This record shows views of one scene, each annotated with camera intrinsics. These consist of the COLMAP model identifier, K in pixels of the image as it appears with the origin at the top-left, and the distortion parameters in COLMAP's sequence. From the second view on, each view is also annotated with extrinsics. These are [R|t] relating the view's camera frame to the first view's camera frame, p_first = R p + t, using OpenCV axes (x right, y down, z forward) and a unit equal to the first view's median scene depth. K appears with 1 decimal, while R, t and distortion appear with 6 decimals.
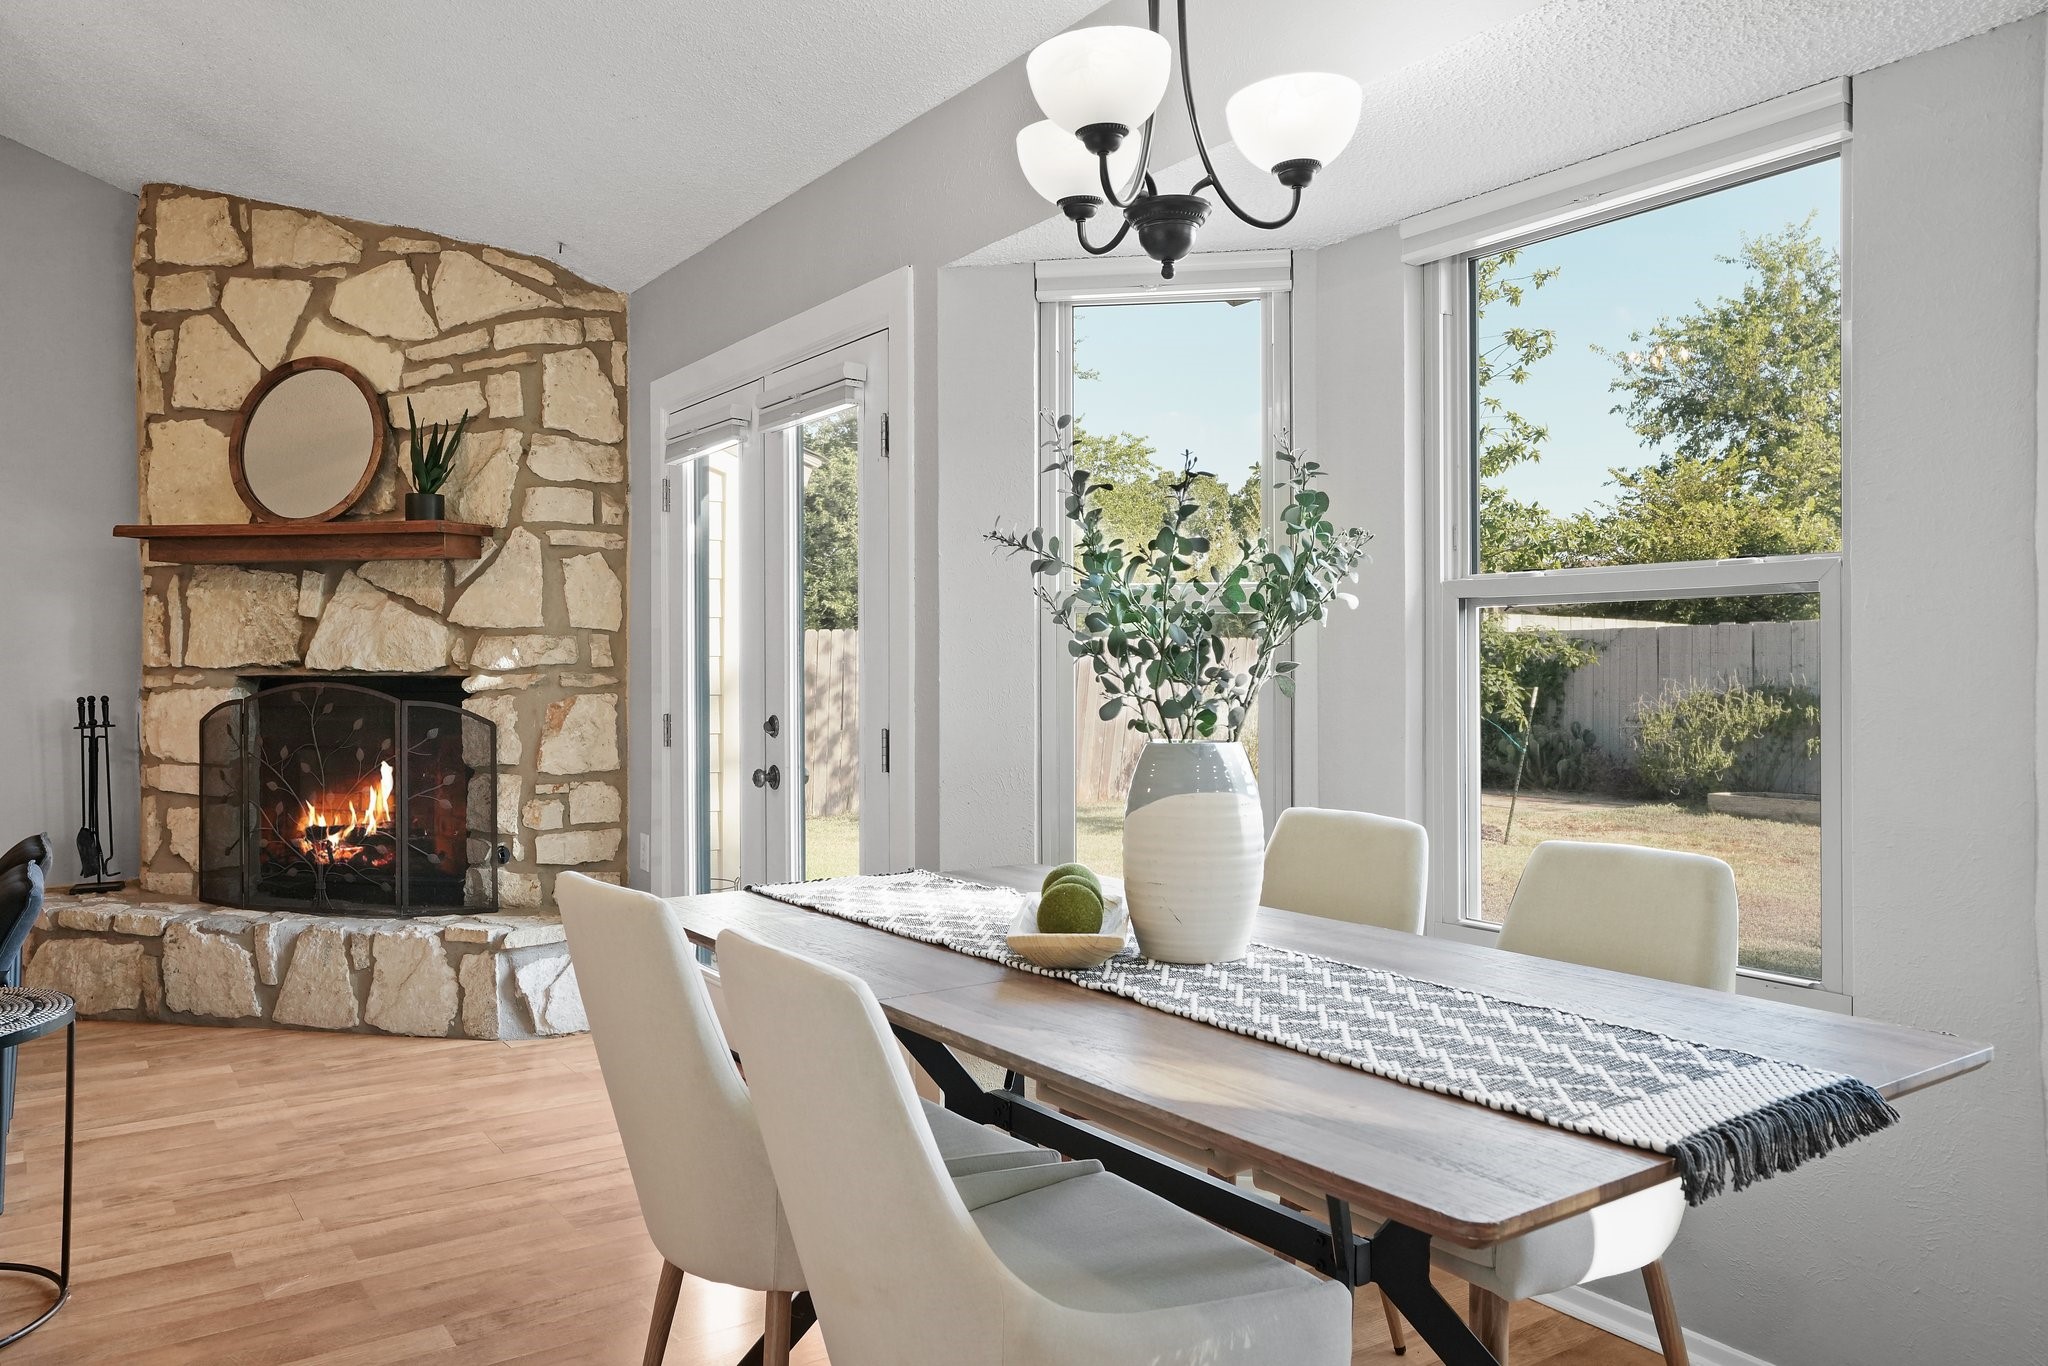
lens RADIAL K [[1478.1, 0, 957.5], [0, 1478.1, 646.9], [0, 0, 1]] dist [0.054718, 0.016318]
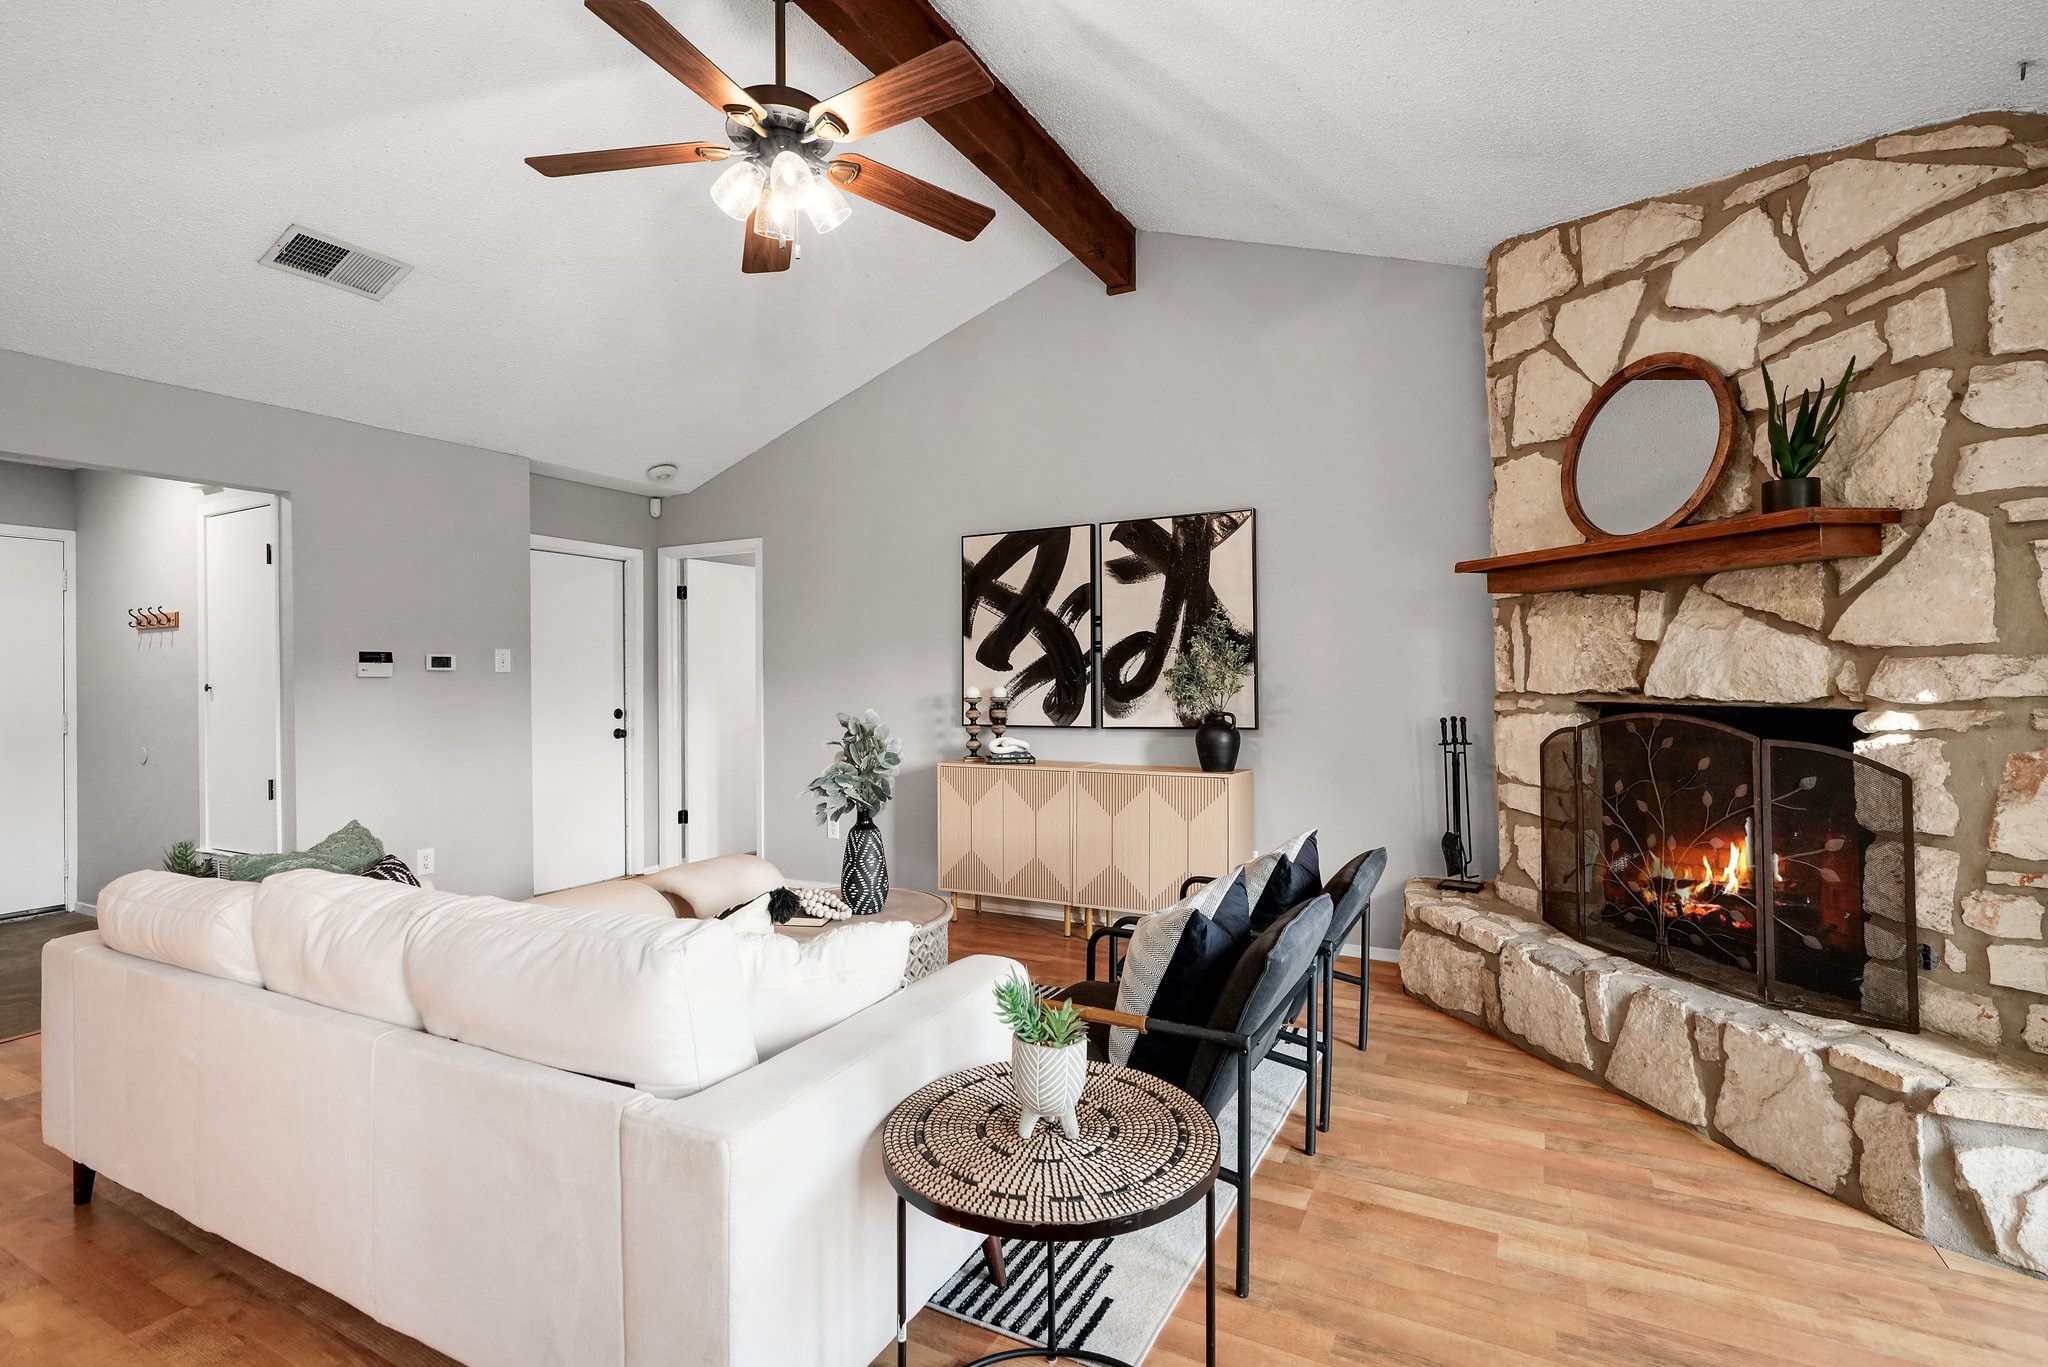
lens RADIAL K [[950.2, 0, 987.9], [0, 950.2, 672.1], [0, 0, 1]] dist [-0.033913, 0.007902]
pose [[0.475254, -0.007669, -0.879815, -0.122782], [0.018678, 0.999825, 0.001374, -0.008948], [0.879650, -0.017087, 0.475314, 0.376310]]
